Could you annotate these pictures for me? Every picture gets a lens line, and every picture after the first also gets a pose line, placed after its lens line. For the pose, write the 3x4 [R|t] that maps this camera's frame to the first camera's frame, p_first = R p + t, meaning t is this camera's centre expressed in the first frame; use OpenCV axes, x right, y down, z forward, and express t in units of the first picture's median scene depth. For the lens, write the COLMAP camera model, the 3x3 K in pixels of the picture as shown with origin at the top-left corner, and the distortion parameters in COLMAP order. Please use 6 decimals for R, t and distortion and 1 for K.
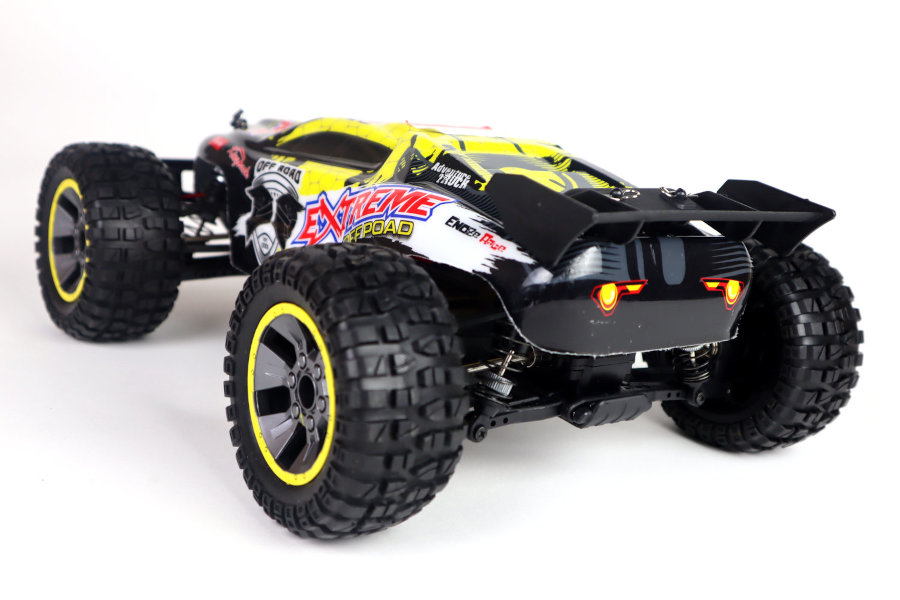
lens RADIAL K [[1123.0, 0, 450.0], [0, 1123.0, 300.0], [0, 0, 1]] dist [0.021453, 0.036086]
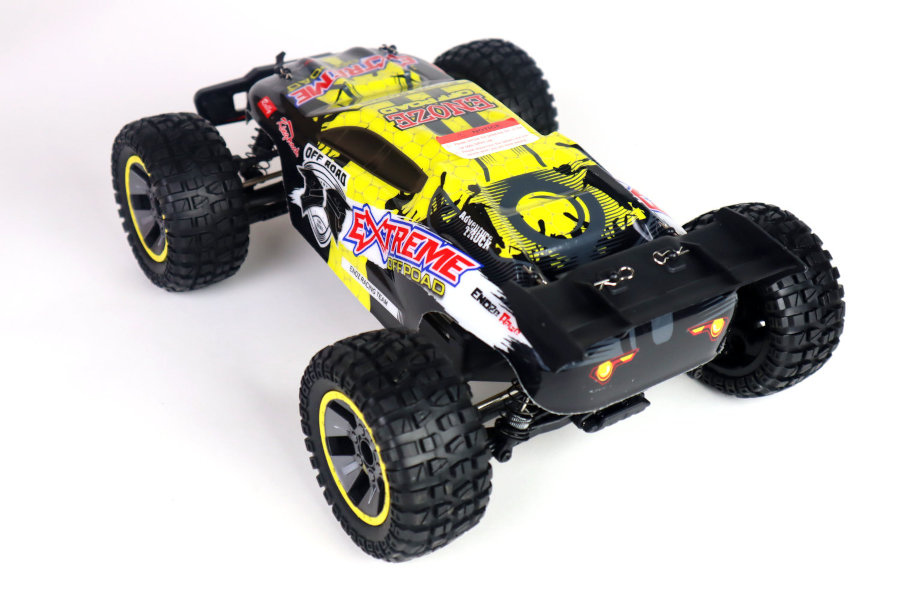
lens RADIAL K [[1222.4, 0, 450.0], [0, 1222.4, 300.0], [0, 0, 1]] dist [0.008479, 0.019413]
pose [[0.997010, -0.030755, -0.070888, 0.059719], [0.054148, 0.932543, 0.356975, -0.481456], [0.055127, -0.359746, 0.931420, -0.192619]]
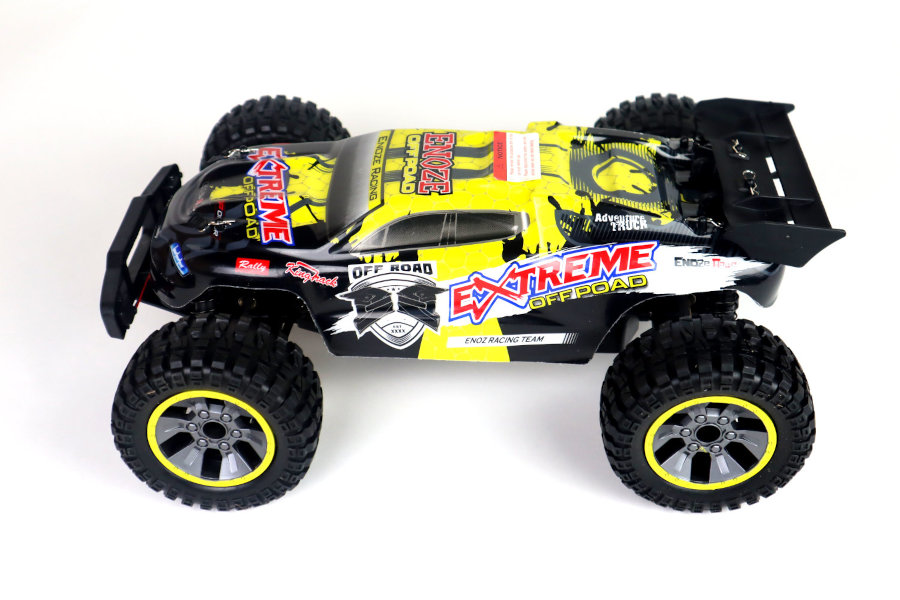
lens RADIAL K [[1174.1, 0, 524.7], [0, 1174.1, 299.3], [0, 0, 1]] dist [0.012538, 0.019283]
pose [[0.583670, -0.601348, 0.545629, -0.811024], [0.276281, 0.778946, 0.562949, -0.791300], [-0.763543, -0.177829, 0.620788, 0.245271]]
